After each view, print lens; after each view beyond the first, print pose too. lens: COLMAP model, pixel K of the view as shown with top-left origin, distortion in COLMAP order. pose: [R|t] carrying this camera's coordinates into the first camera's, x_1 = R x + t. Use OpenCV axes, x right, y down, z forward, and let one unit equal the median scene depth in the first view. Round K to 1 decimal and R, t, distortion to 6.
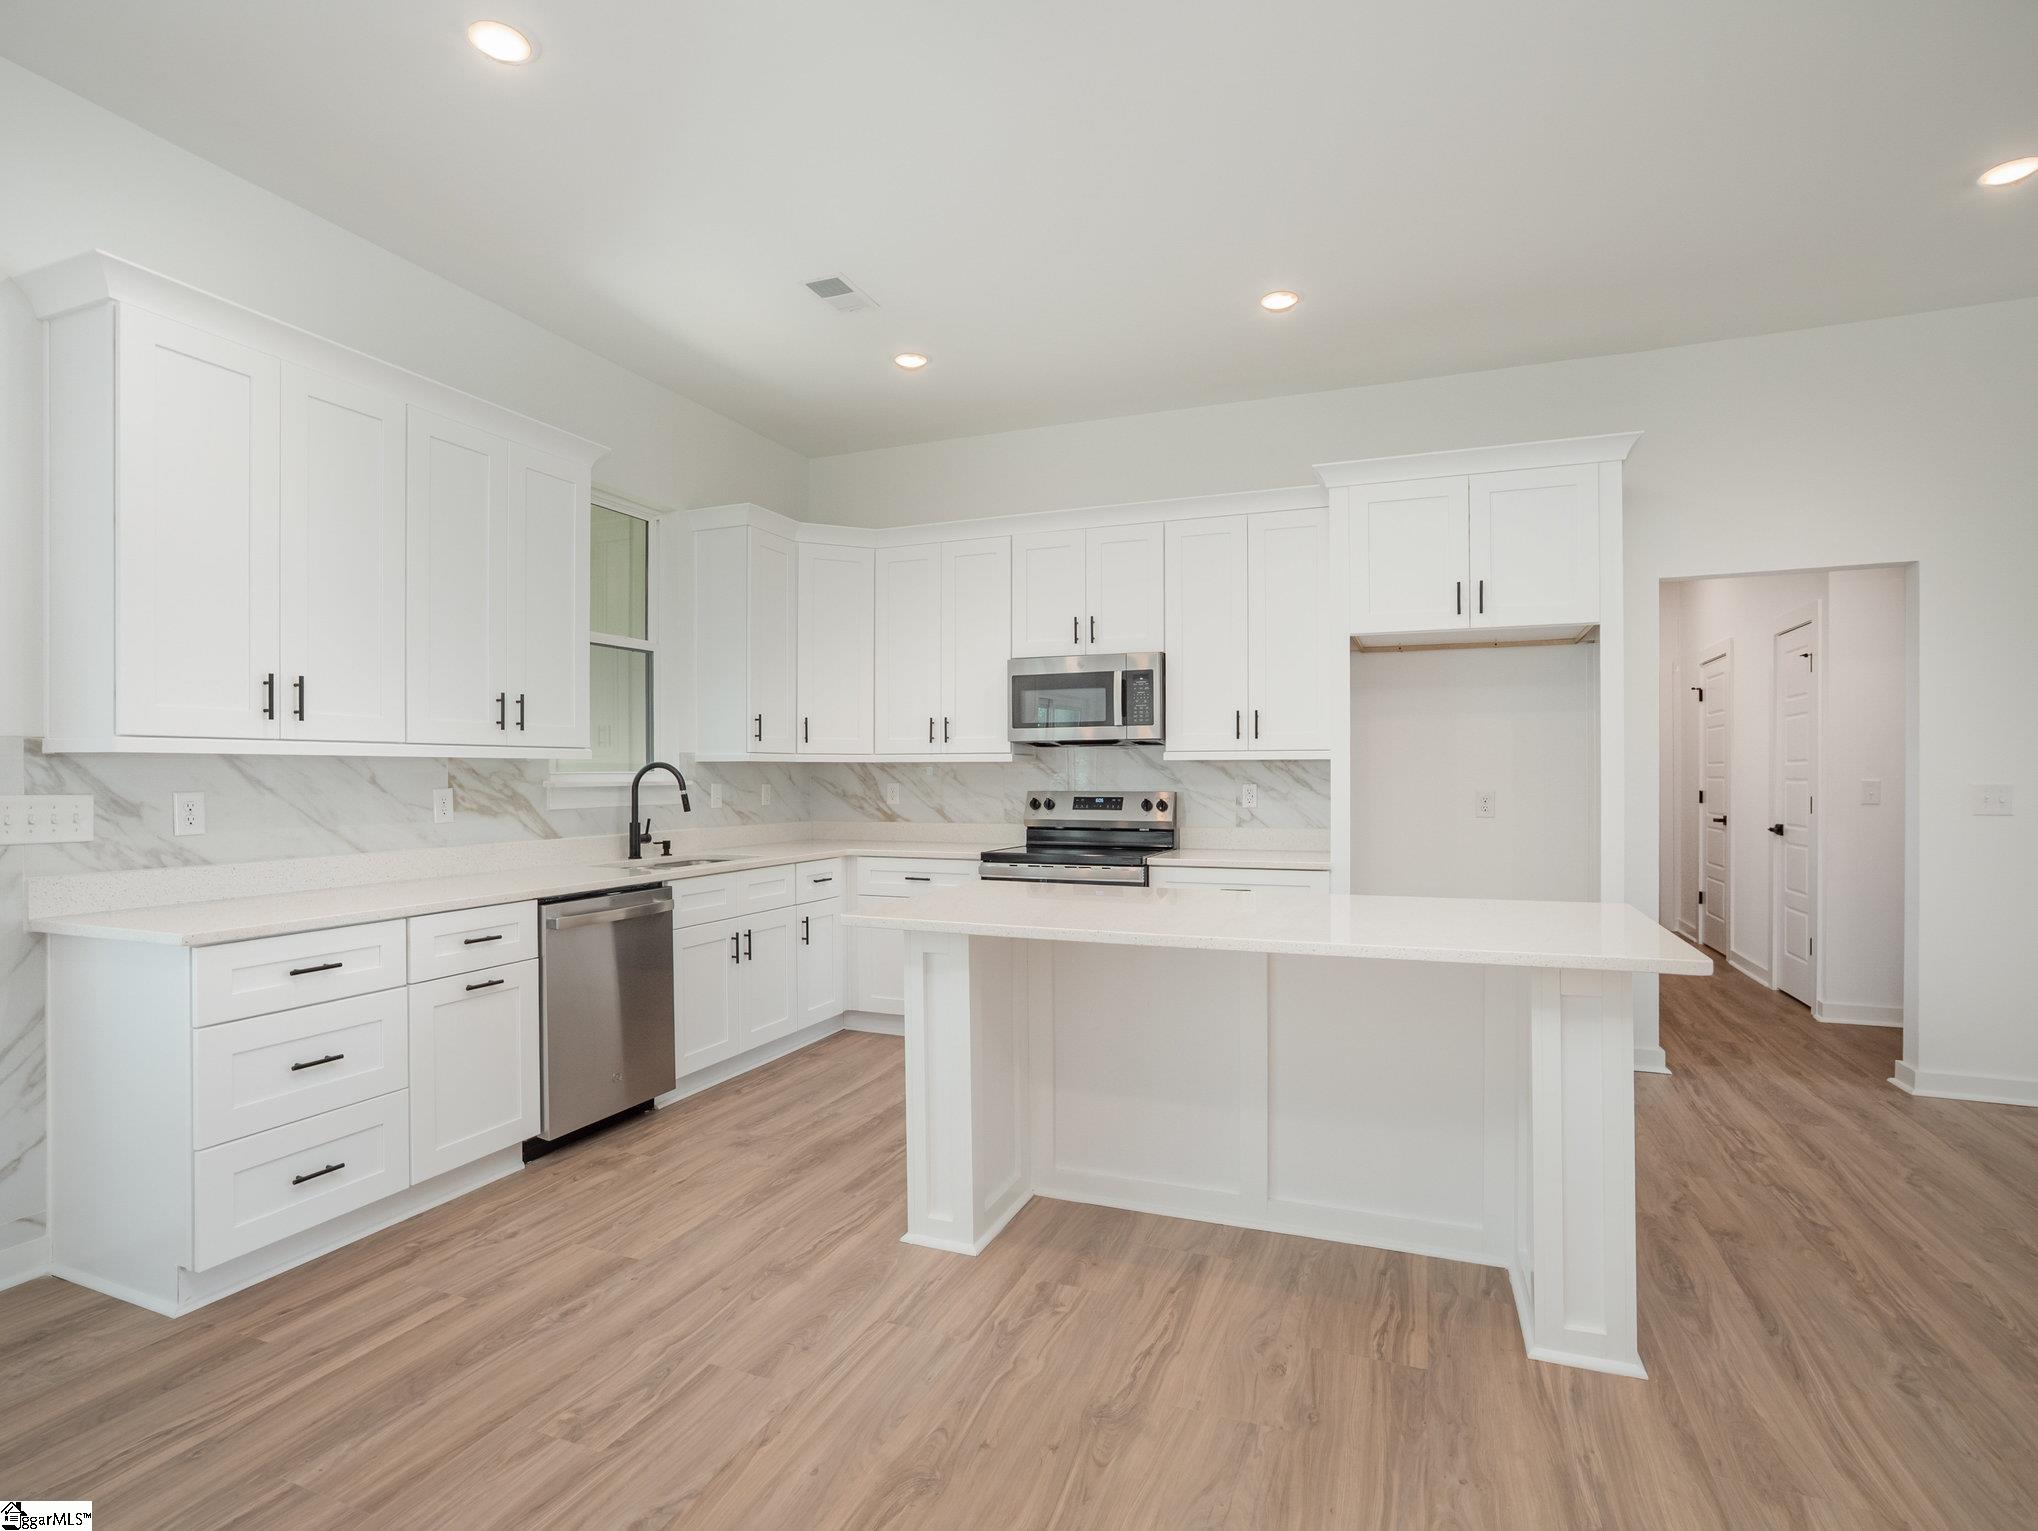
lens RADIAL K [[1000.8, 0, 1023.7], [0, 1000.8, 777.2], [0, 0, 1]] dist [-0.035119, 0.007099]
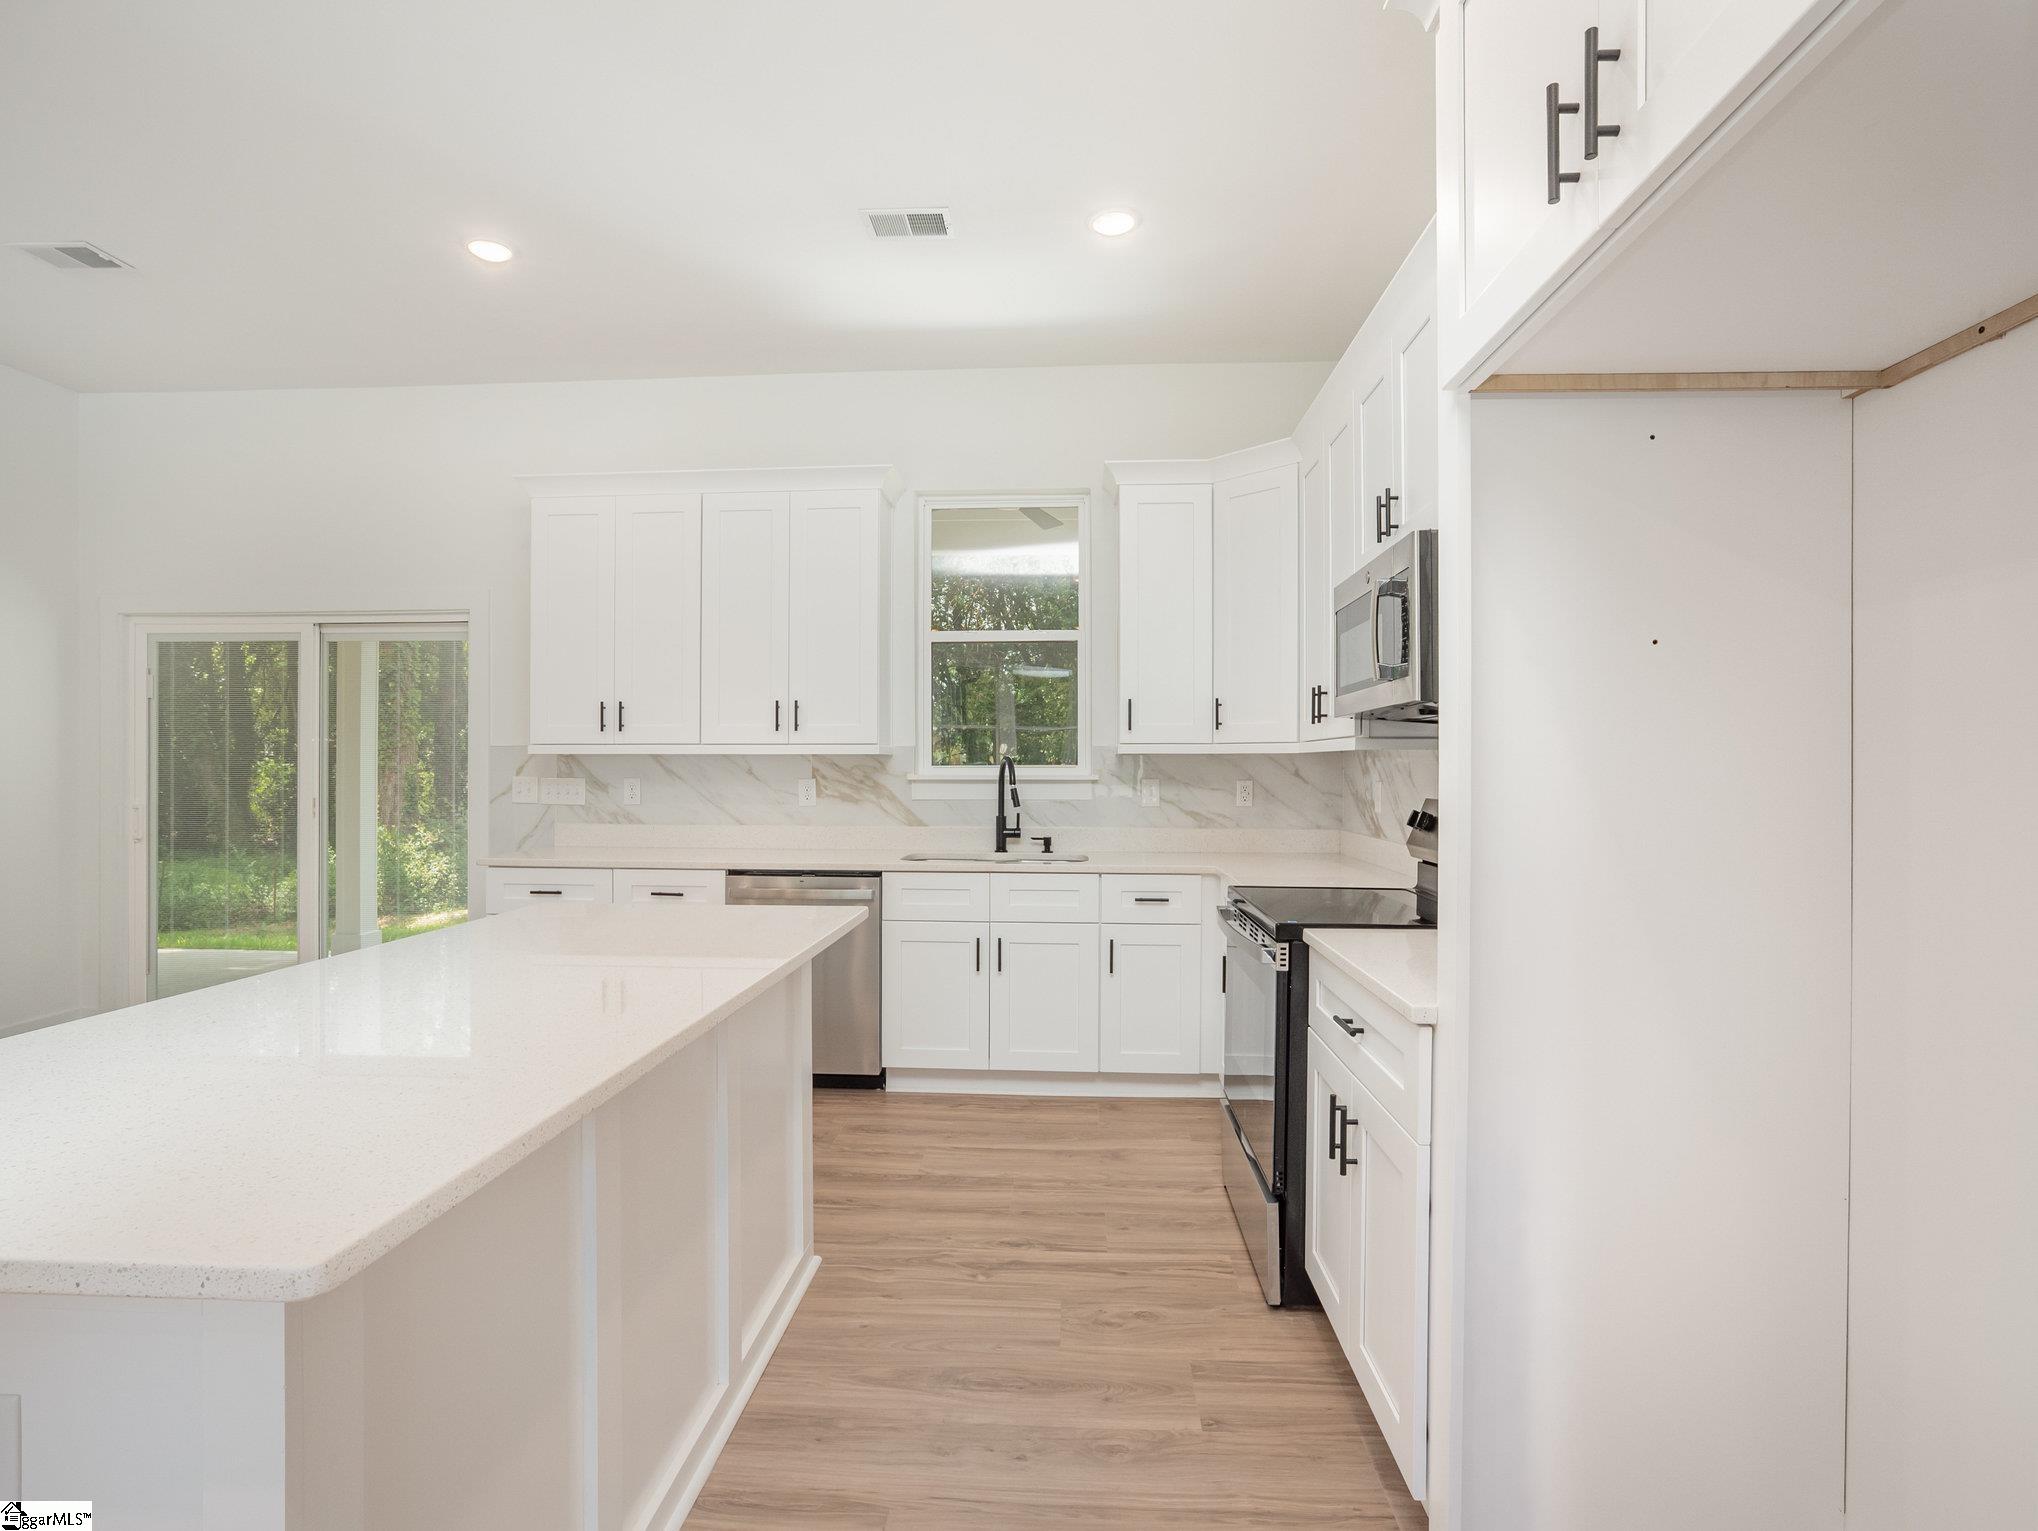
lens RADIAL K [[1000.8, 0, 1016.7], [0, 1000.8, 773.4], [0, 0, 1]] dist [-0.035119, 0.007099]
pose [[0.322540, 0.005544, -0.946540, 0.623418], [-0.007041, 0.999969, 0.003458, -0.001449], [0.946530, 0.005549, 0.322569, 0.748378]]
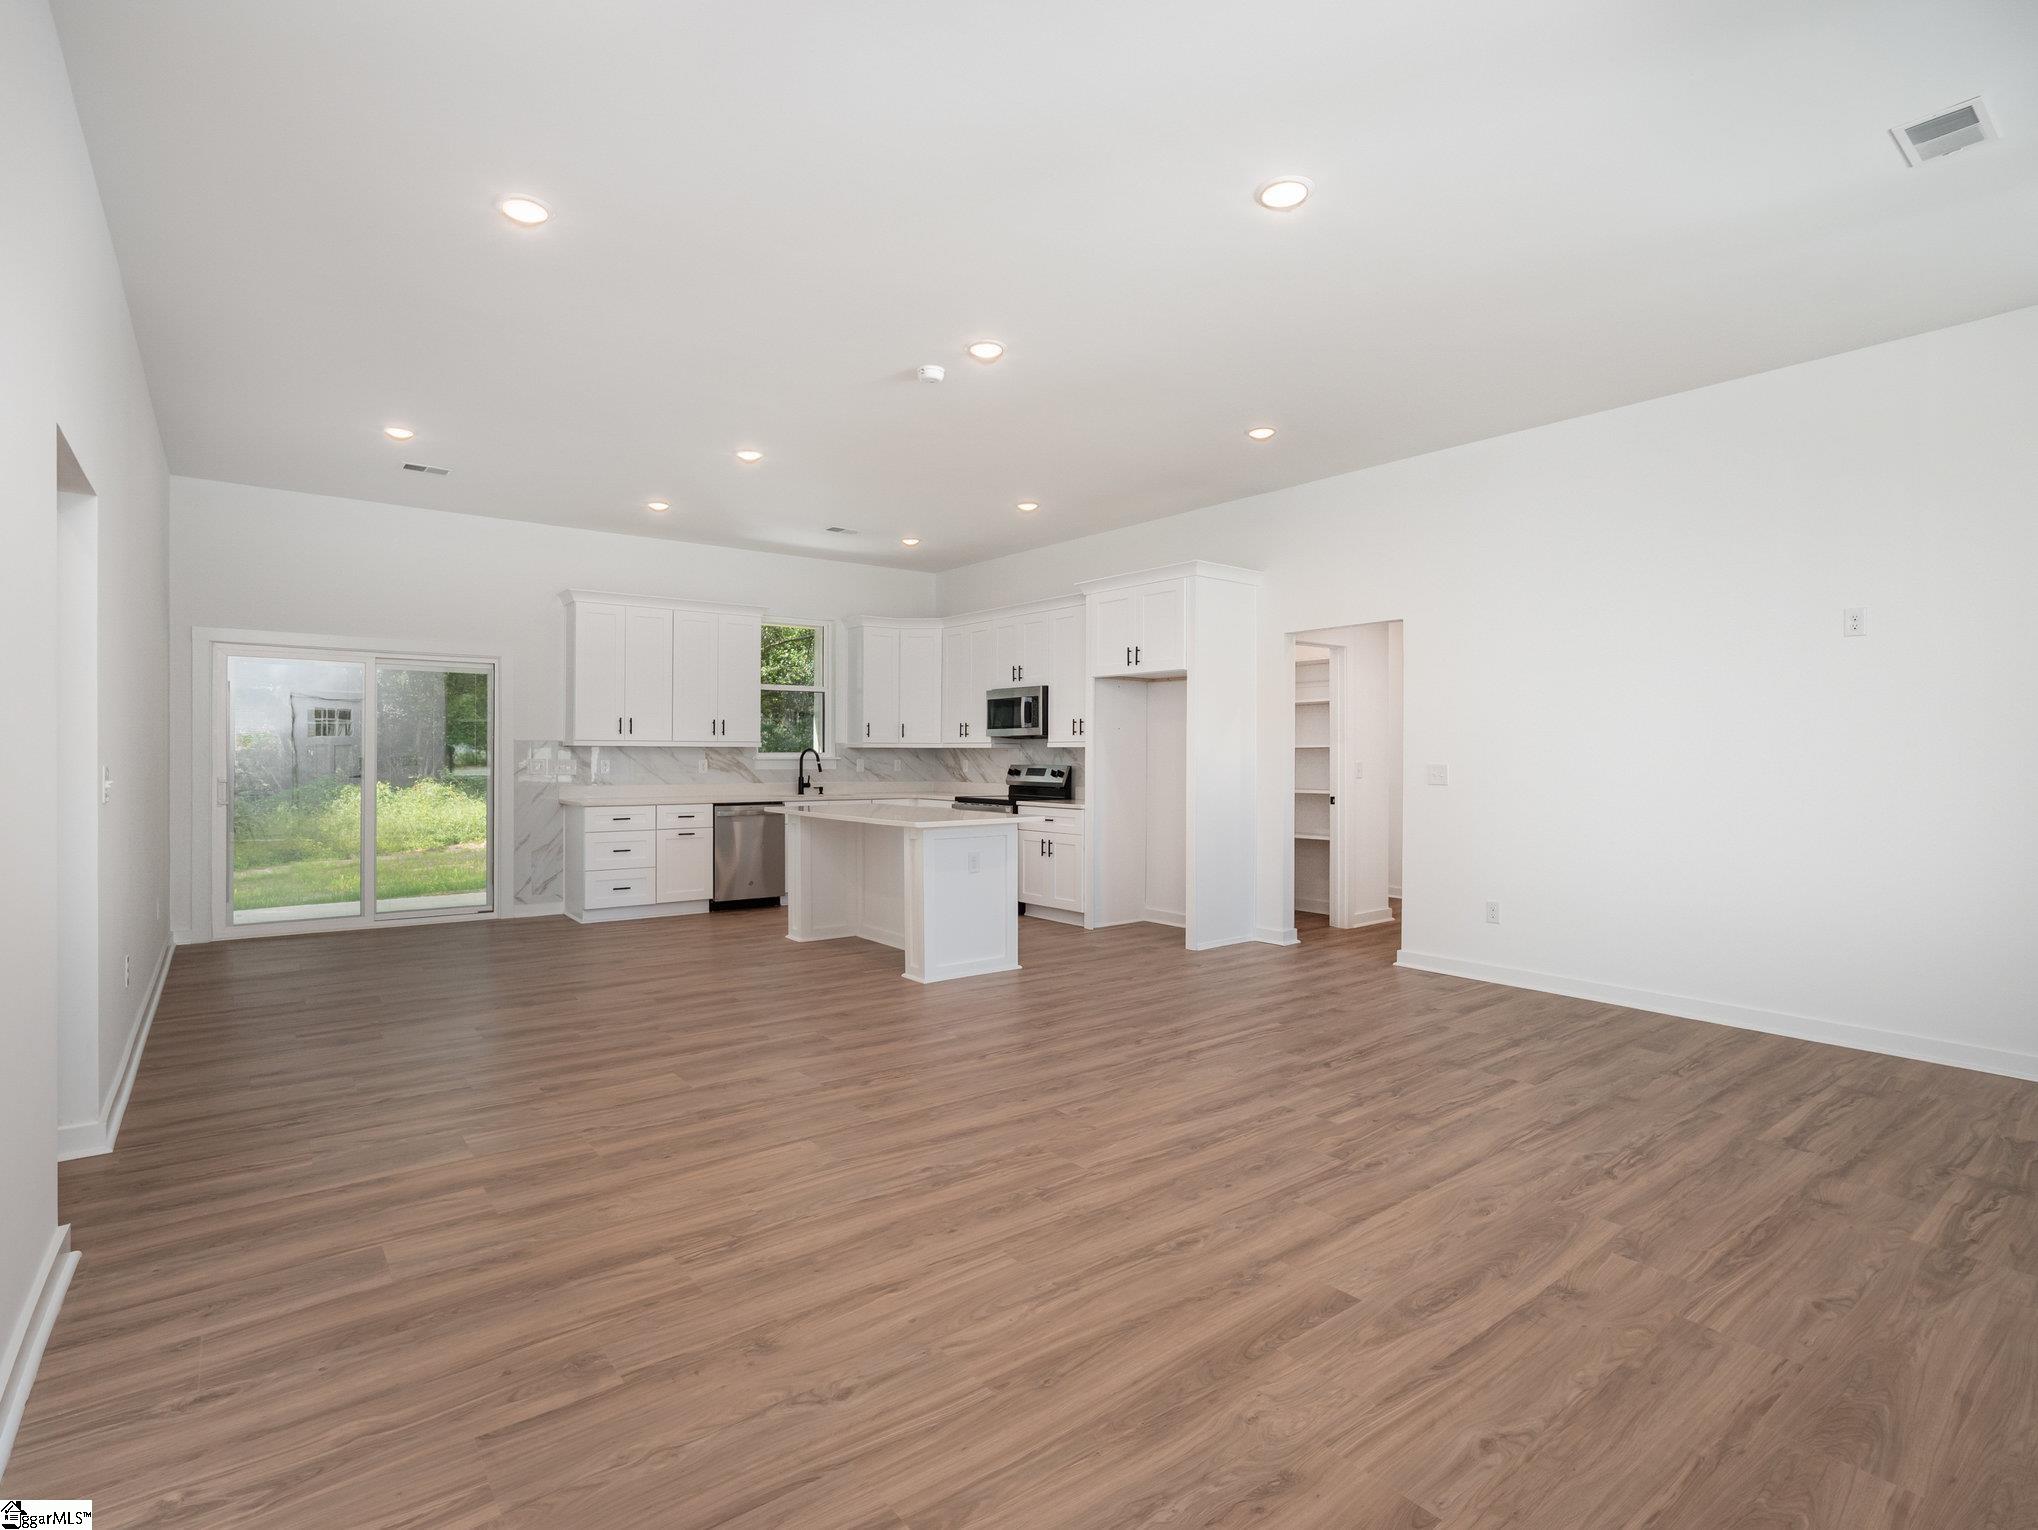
lens RADIAL K [[1000.8, 0, 1029.9], [0, 1000.8, 751.6], [0, 0, 1]] dist [-0.035119, 0.007099]
pose [[0.874333, 0.004188, -0.485308, 1.123024], [-0.007299, 0.999963, -0.004522, -0.001602], [0.485271, 0.007496, 0.874332, -0.635410]]
